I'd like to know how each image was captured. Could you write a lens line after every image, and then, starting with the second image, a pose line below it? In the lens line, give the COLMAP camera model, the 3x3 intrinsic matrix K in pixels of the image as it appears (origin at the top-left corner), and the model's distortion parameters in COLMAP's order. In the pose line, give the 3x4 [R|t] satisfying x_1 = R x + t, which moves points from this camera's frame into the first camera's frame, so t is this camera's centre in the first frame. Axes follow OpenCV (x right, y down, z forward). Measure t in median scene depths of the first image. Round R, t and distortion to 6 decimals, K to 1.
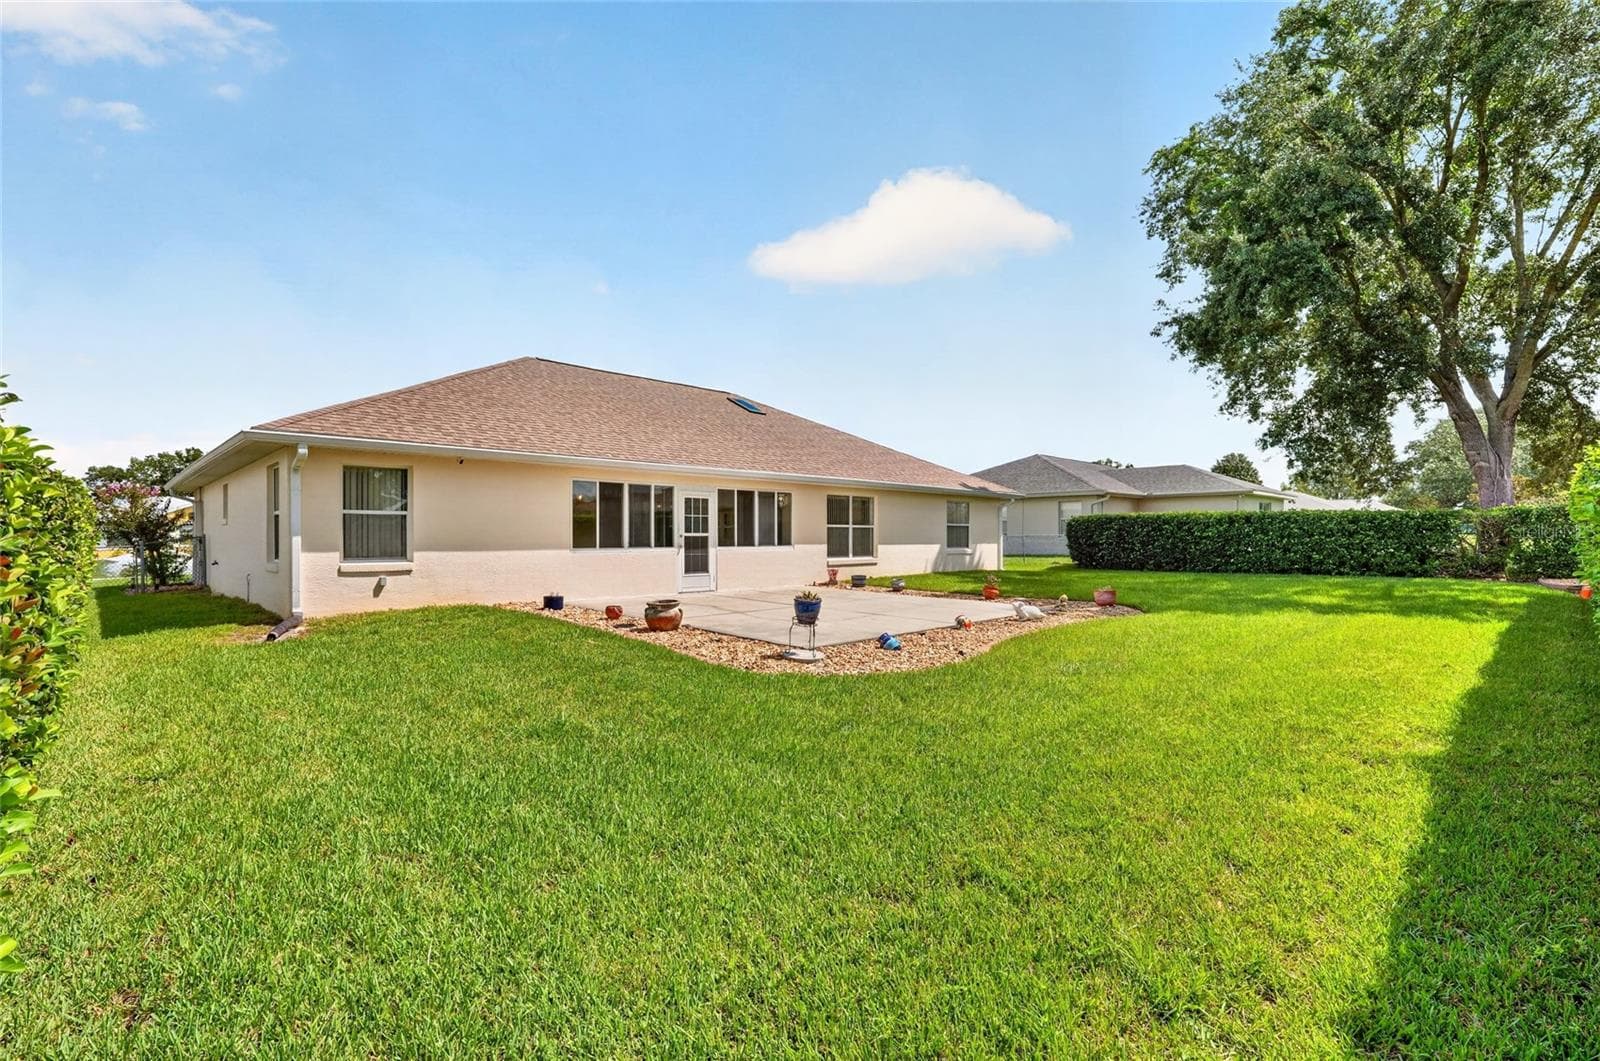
lens RADIAL K [[722.4, 0, 800.0], [0, 722.4, 530.5], [0, 0, 1]] dist [0.000116, 0.000119]
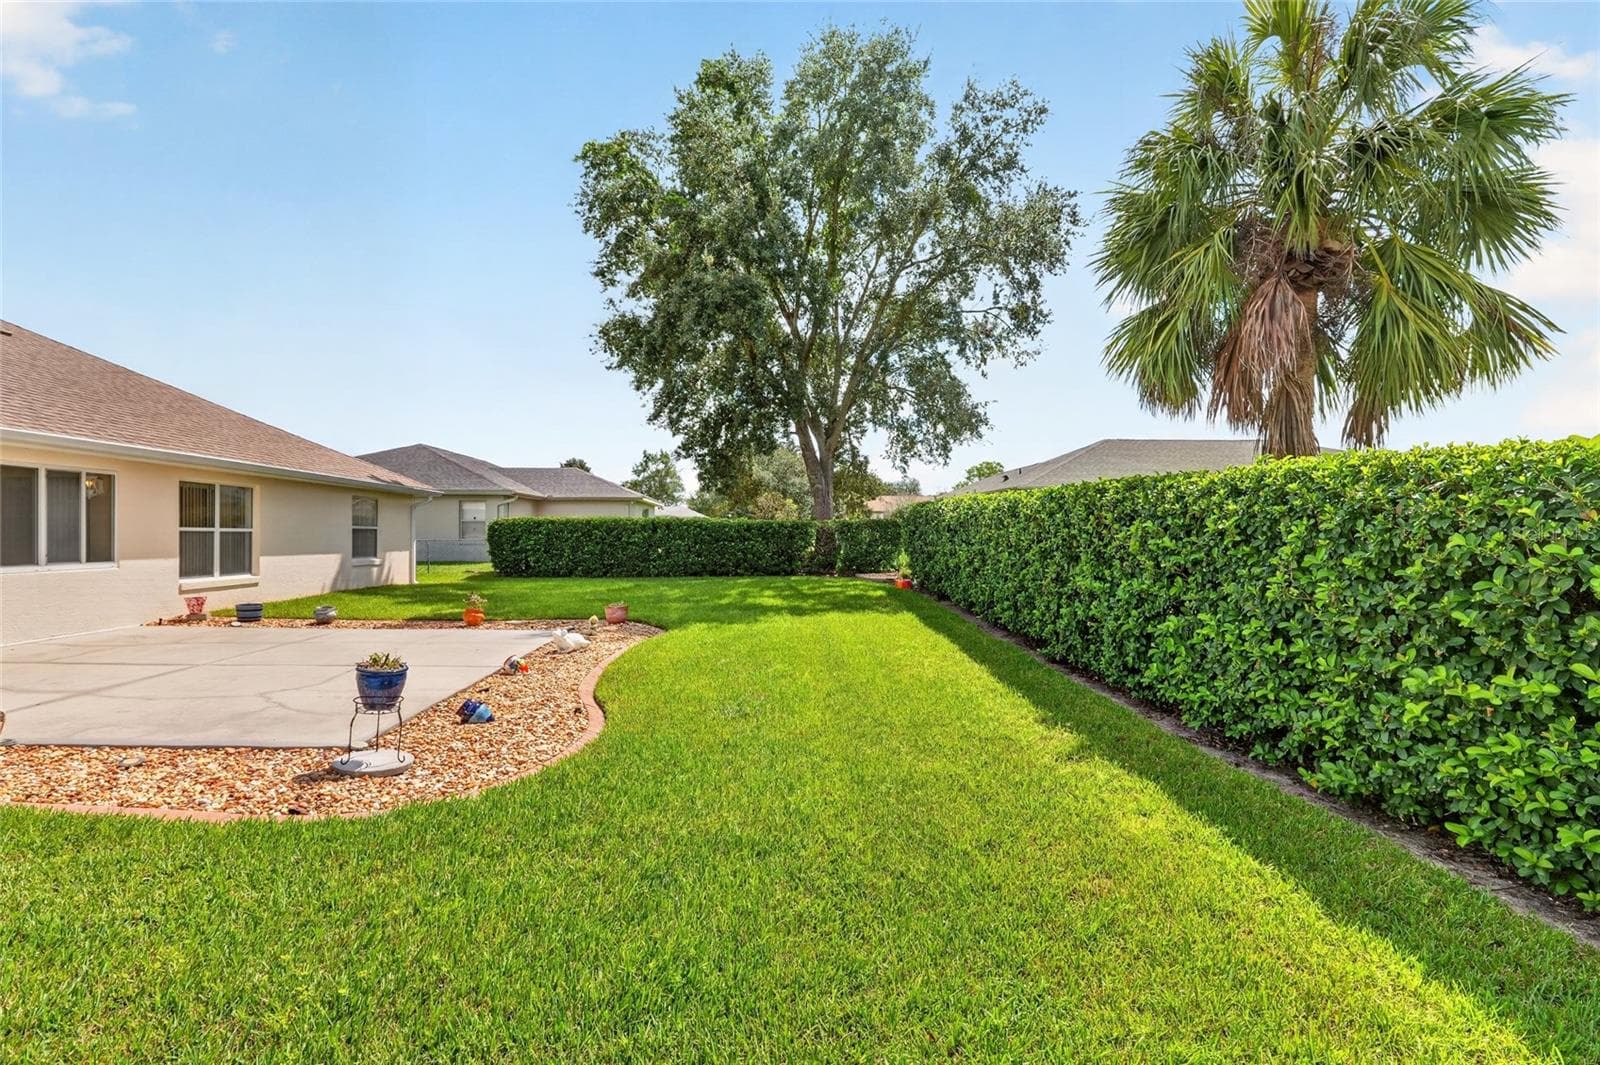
lens RADIAL K [[757.5, 0, 791.7], [0, 757.5, 536.8], [0, 0, 1]] dist [-0.001541, 0.000083]
pose [[0.666850, 0.002142, 0.745189, -0.112377], [-0.009416, 0.999940, 0.005551, -0.009534], [-0.745132, -0.010719, 0.666831, 0.158971]]
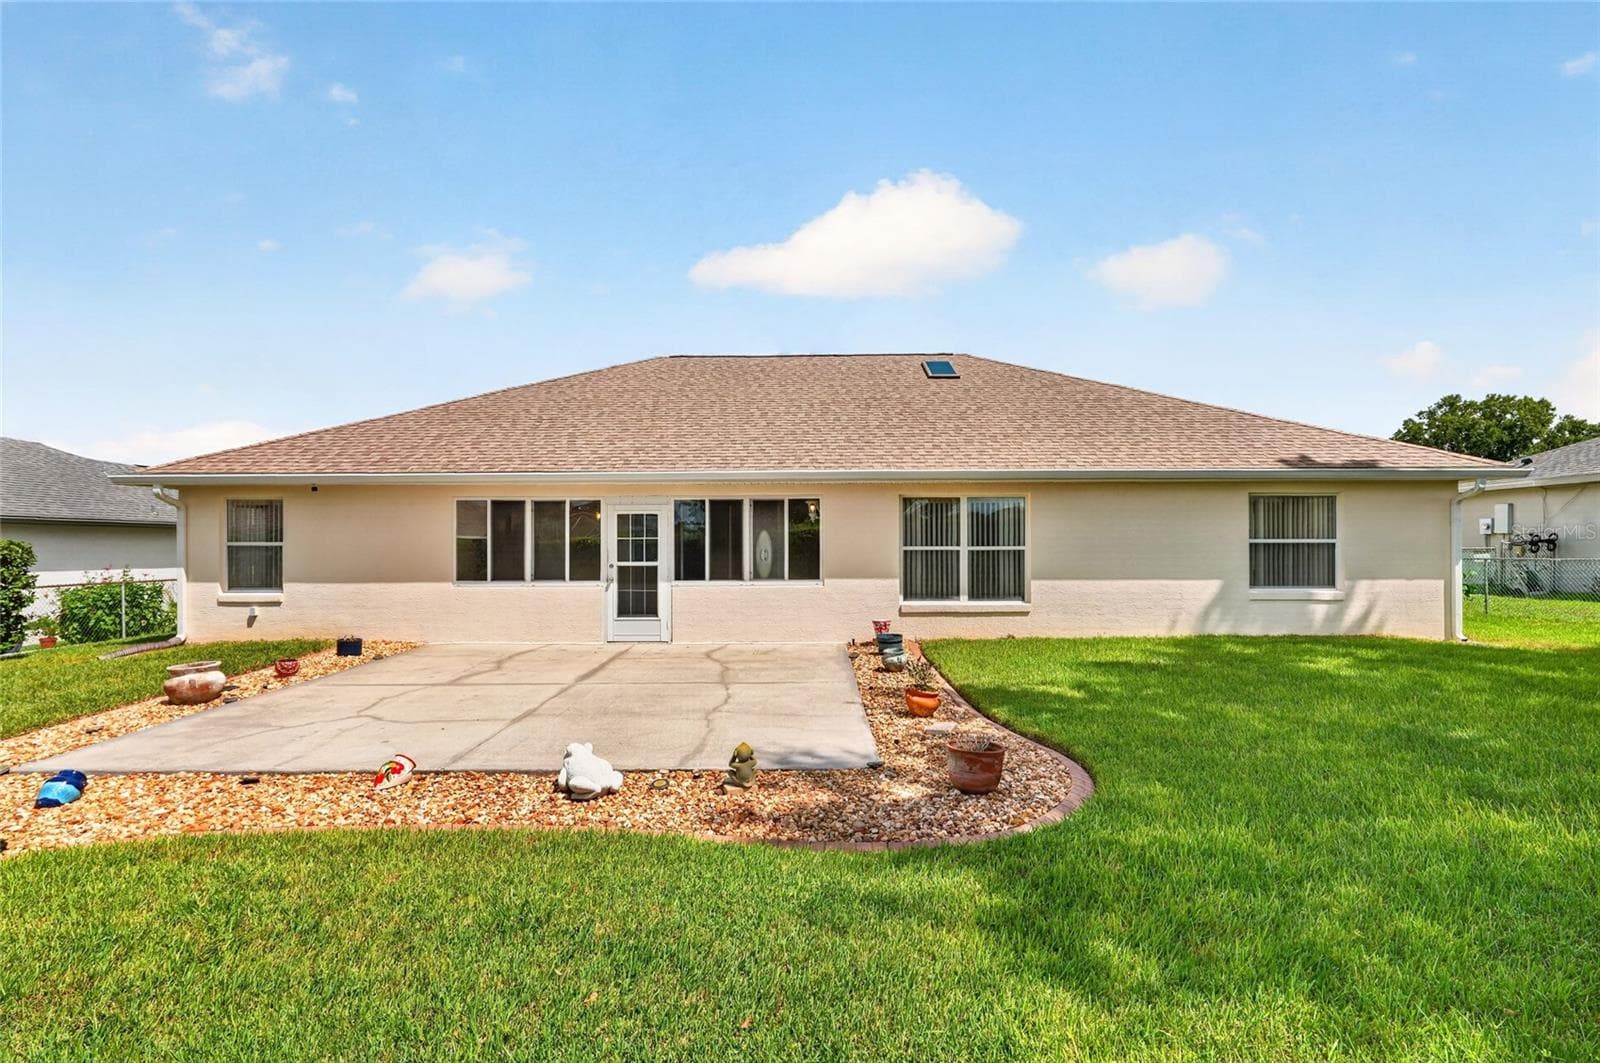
lens RADIAL K [[788.2, 0, 805.1], [0, 788.2, 537.9], [0, 0, 1]] dist [-0.001289, 0.000108]
pose [[0.696627, -0.006585, -0.717403, 0.514079], [0.009257, 0.999957, -0.000190, -0.017831], [0.717373, -0.006509, 0.696658, 0.529937]]
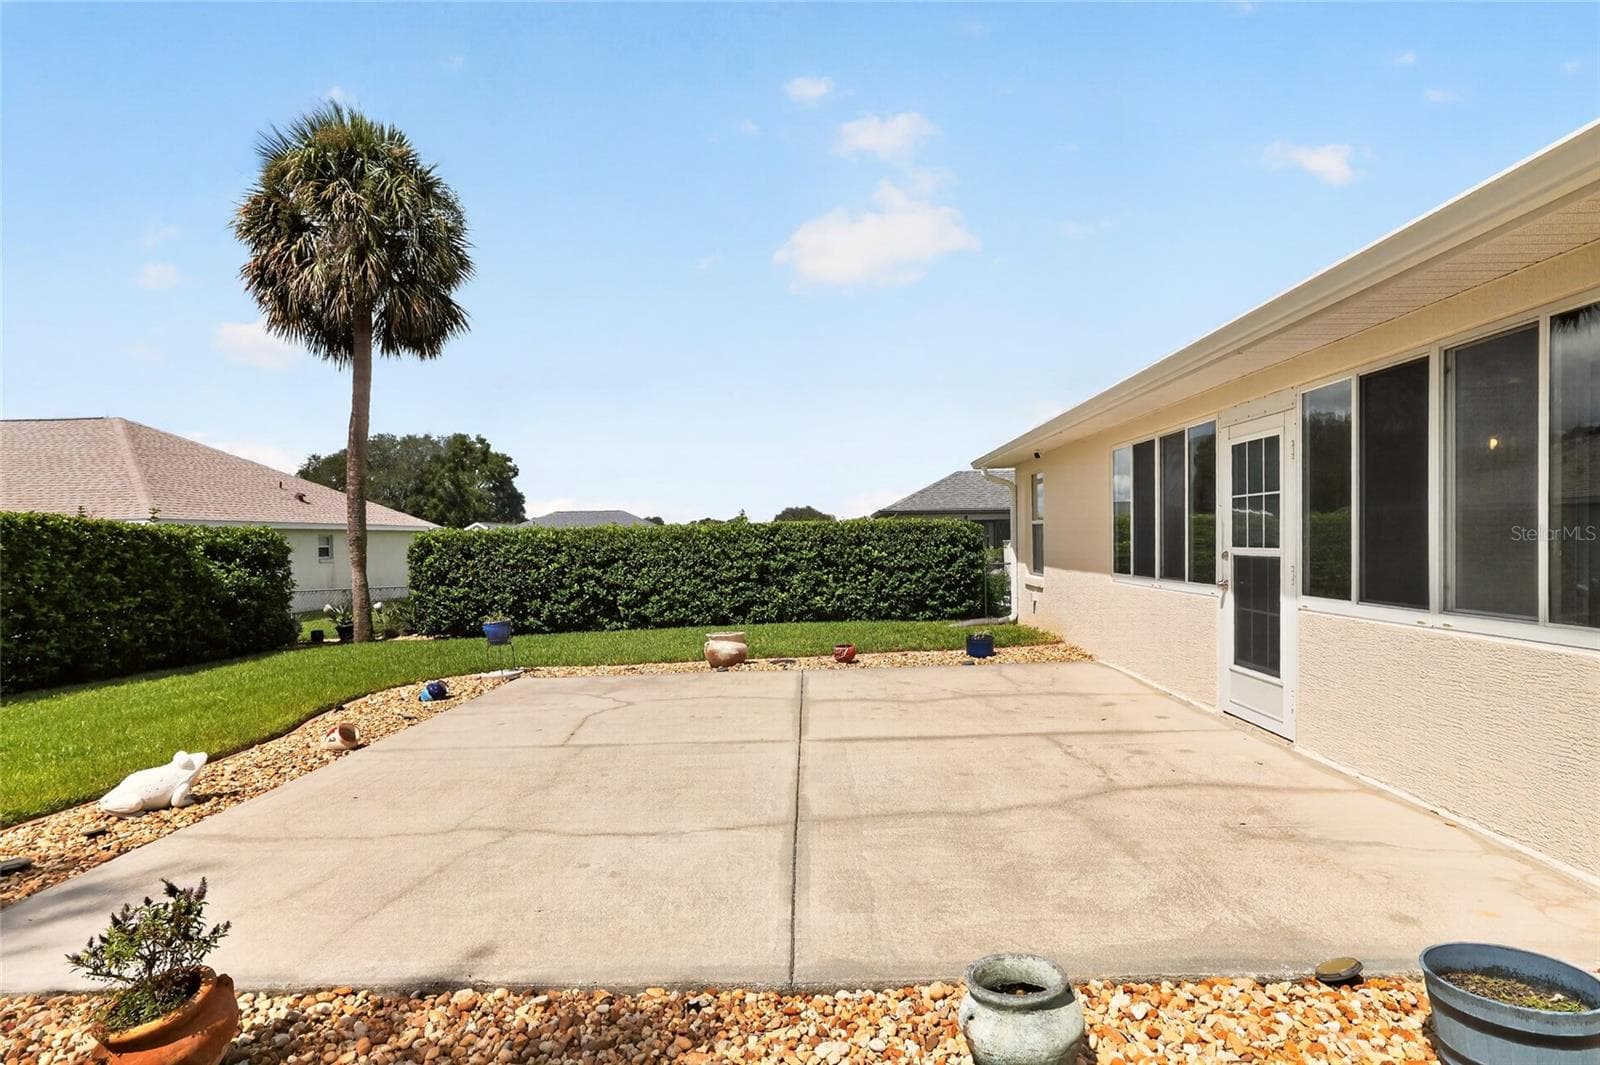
lens RADIAL K [[831.8, 0, 788.9], [0, 831.8, 562.6], [0, 0, 1]] dist [0.001366, 0.000557]
pose [[-0.739091, 0.033096, -0.672792, 0.249119], [0.025265, 0.999451, 0.021411, -0.002811], [0.673132, -0.001174, -0.739522, 1.064764]]
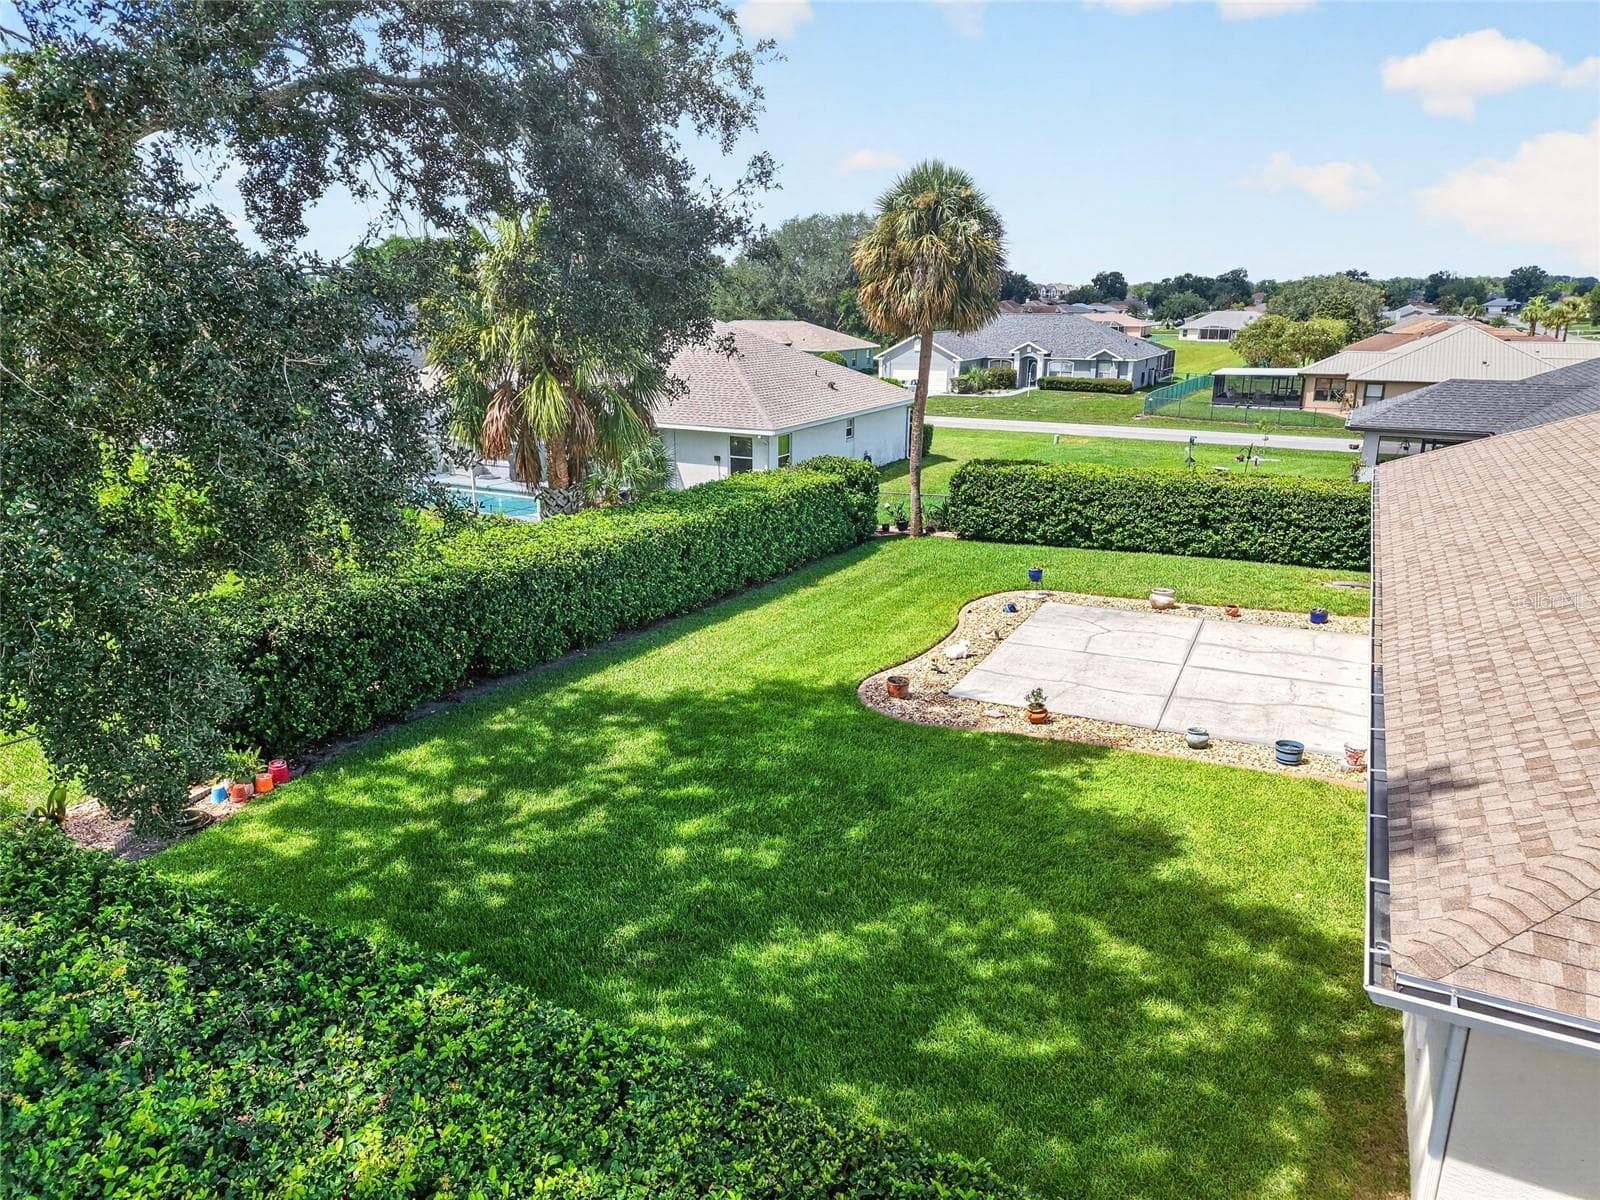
lens RADIAL K [[1083.6, 0, 792.5], [0, 1083.6, 602.5], [0, 0, 1]] dist [0.052649, -0.062646]
pose [[-0.952431, 0.085525, -0.292509, 0.745089], [0.005717, 0.964660, 0.263436, -0.294745], [0.304702, 0.249233, -0.919260, 1.735058]]
